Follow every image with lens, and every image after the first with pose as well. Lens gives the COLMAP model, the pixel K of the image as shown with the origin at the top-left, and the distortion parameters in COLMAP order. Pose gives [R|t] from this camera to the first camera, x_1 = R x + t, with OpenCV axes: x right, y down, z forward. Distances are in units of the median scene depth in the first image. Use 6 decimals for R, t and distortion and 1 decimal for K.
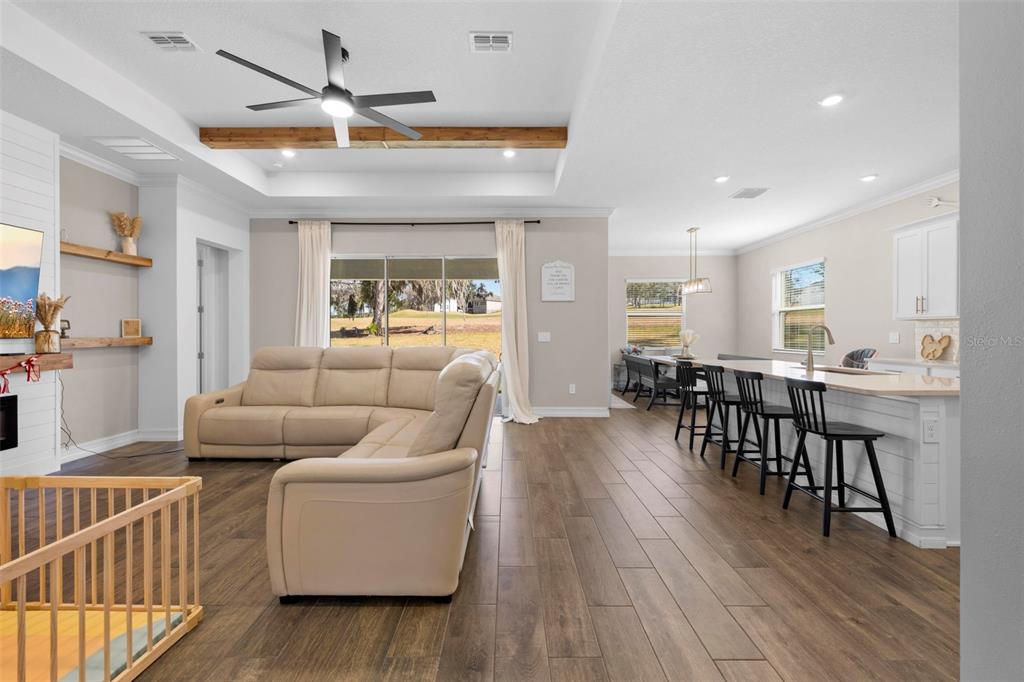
lens RADIAL K [[407.5, 0, 512.3], [0, 407.5, 334.8], [0, 0, 1]] dist [-0.001207, -0.000014]
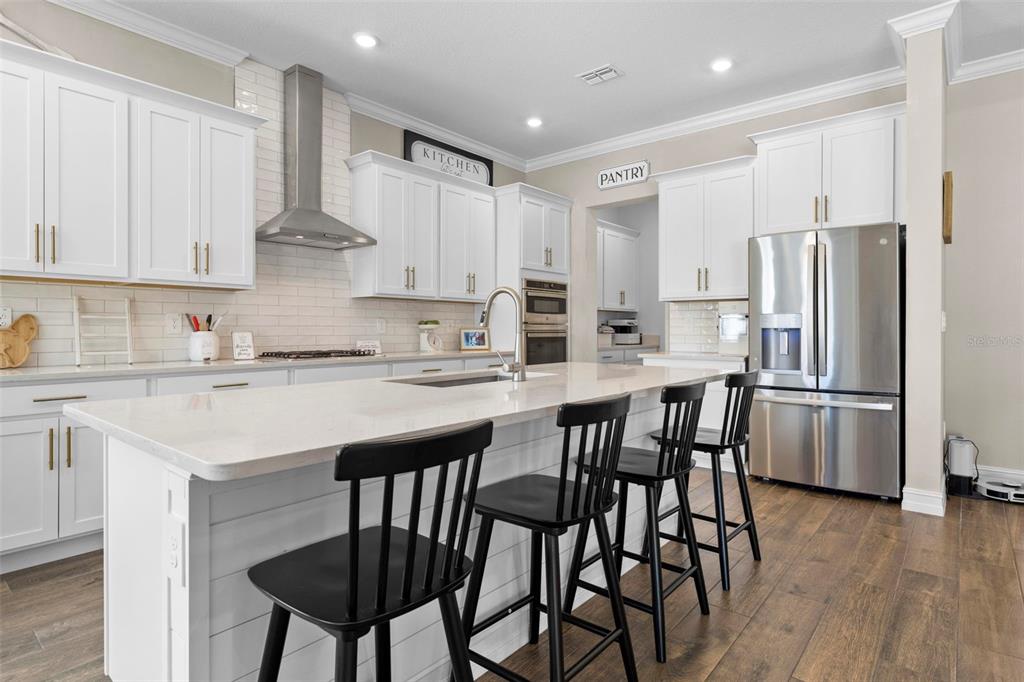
lens RADIAL K [[541.1, 0, 511.3], [0, 541.1, 330.1], [0, 0, 1]] dist [-0.000668, 0.000182]
pose [[-0.760989, -0.004584, 0.648748, 0.291168], [0.000810, 0.999968, 0.008015, 0.018200], [-0.648764, 0.006625, -0.760961, 1.386188]]
